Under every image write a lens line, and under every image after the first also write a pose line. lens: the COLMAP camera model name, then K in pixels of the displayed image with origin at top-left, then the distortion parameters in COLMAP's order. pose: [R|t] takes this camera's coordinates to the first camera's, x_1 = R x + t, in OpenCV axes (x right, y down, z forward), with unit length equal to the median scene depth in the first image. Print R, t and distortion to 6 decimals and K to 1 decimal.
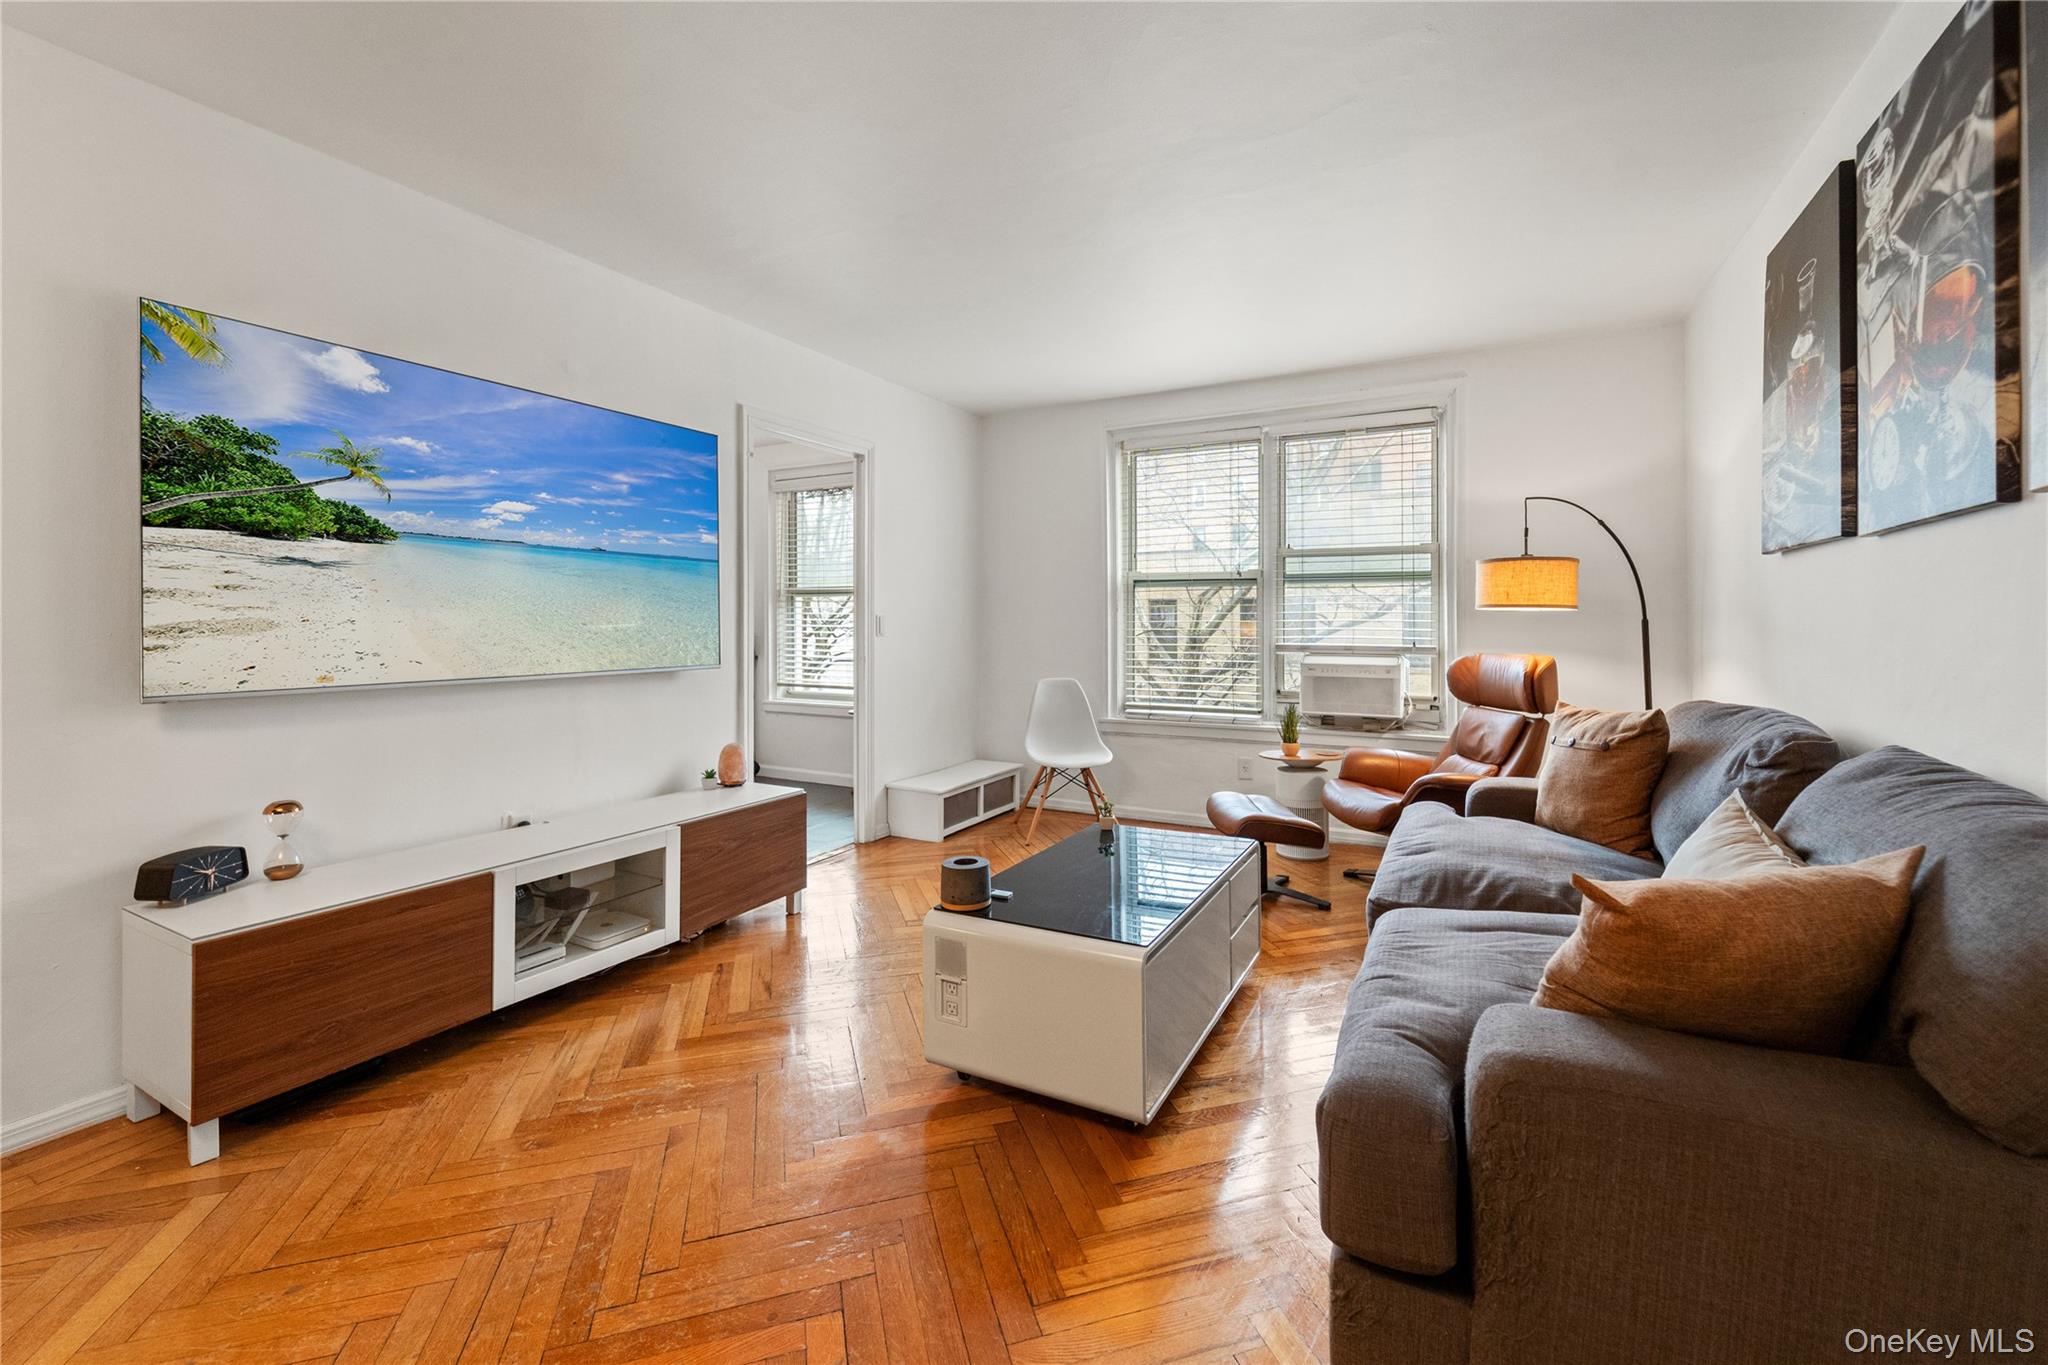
lens RADIAL K [[832.1, 0, 1044.3], [0, 832.1, 623.0], [0, 0, 1]] dist [-0.003917, -0.000364]
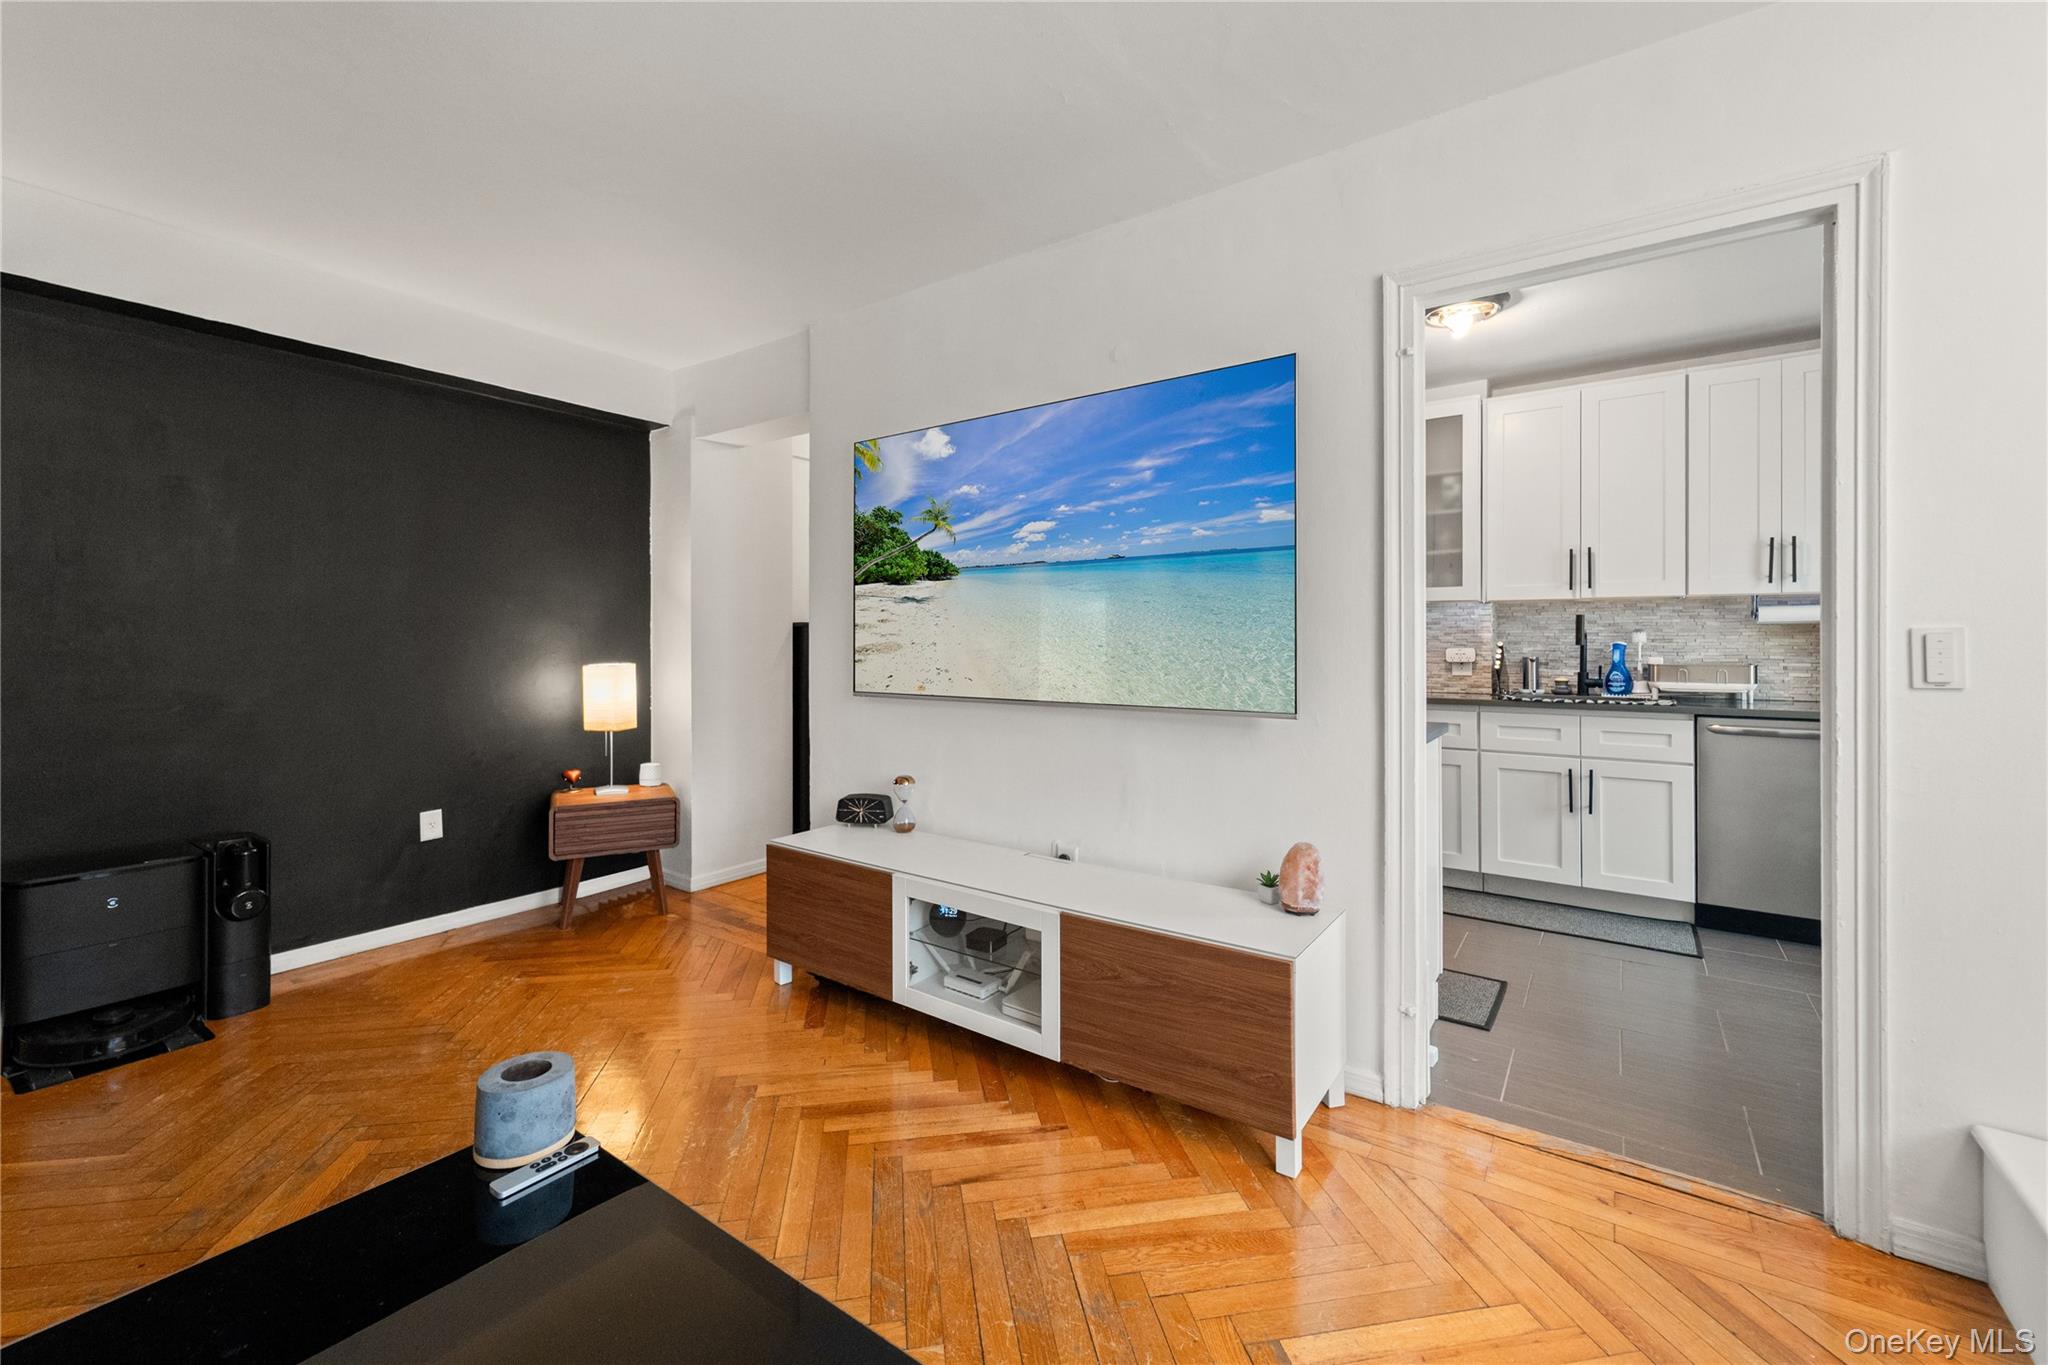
lens RADIAL K [[832.1, 0, 1020.0], [0, 832.1, 635.1], [0, 0, 1]] dist [-0.003917, -0.000364]
pose [[-0.148379, -0.009917, -0.988881, 0.366442], [0.002237, 0.999944, -0.010363, -0.001837], [0.988928, -0.003750, -0.148349, 1.229203]]
